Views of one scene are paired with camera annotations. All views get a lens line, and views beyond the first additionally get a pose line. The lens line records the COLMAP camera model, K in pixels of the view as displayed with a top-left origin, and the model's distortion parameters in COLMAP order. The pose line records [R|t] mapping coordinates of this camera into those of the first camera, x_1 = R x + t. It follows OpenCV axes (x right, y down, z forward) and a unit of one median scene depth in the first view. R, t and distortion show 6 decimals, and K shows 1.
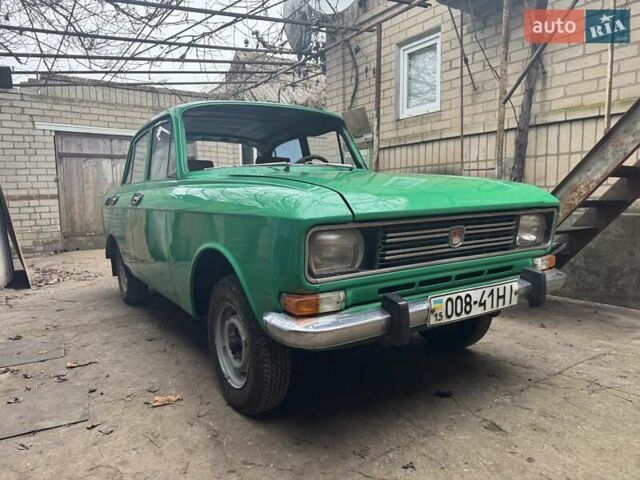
lens RADIAL K [[455.5, 0, 323.2], [0, 455.5, 242.5], [0, 0, 1]] dist [0.038103, -0.042748]
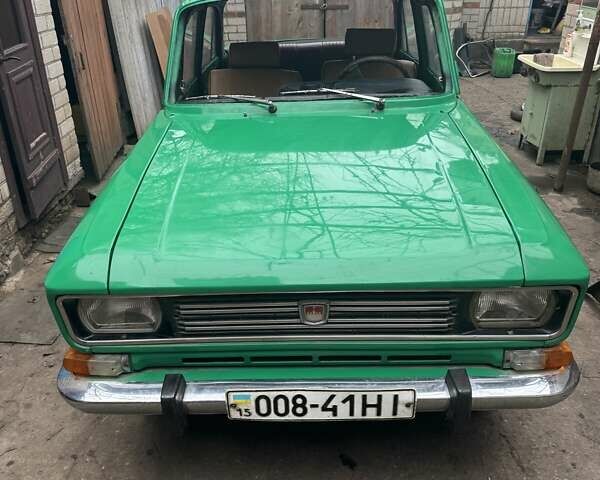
lens RADIAL K [[554.0, 0, 291.4], [0, 554.0, 241.7], [0, 0, 1]] dist [0.194381, -0.339311]
pose [[0.819526, 0.248568, -0.516325, 0.685736], [-0.044317, 0.925817, 0.375364, -0.439659], [0.571326, -0.284739, 0.769747, 0.349363]]
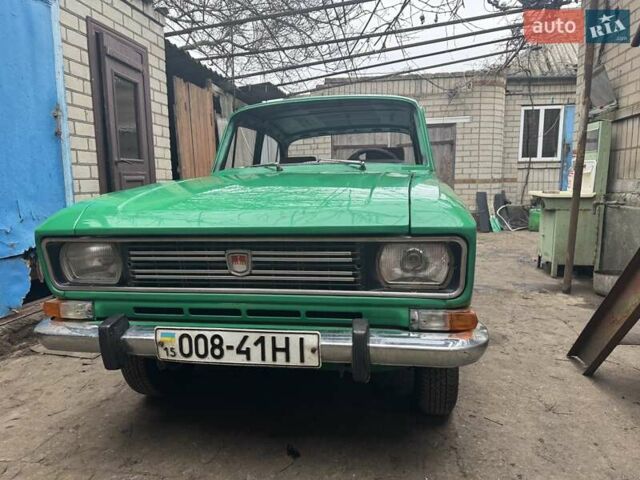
lens RADIAL K [[455.5, 0, 323.2], [0, 455.5, 242.5], [0, 0, 1]] dist [0.038103, -0.042748]
pose [[0.718328, 0.094857, -0.689208, 0.958727], [-0.063448, 0.995465, 0.070879, -0.115707], [0.692806, -0.007186, 0.721089, 0.524598]]
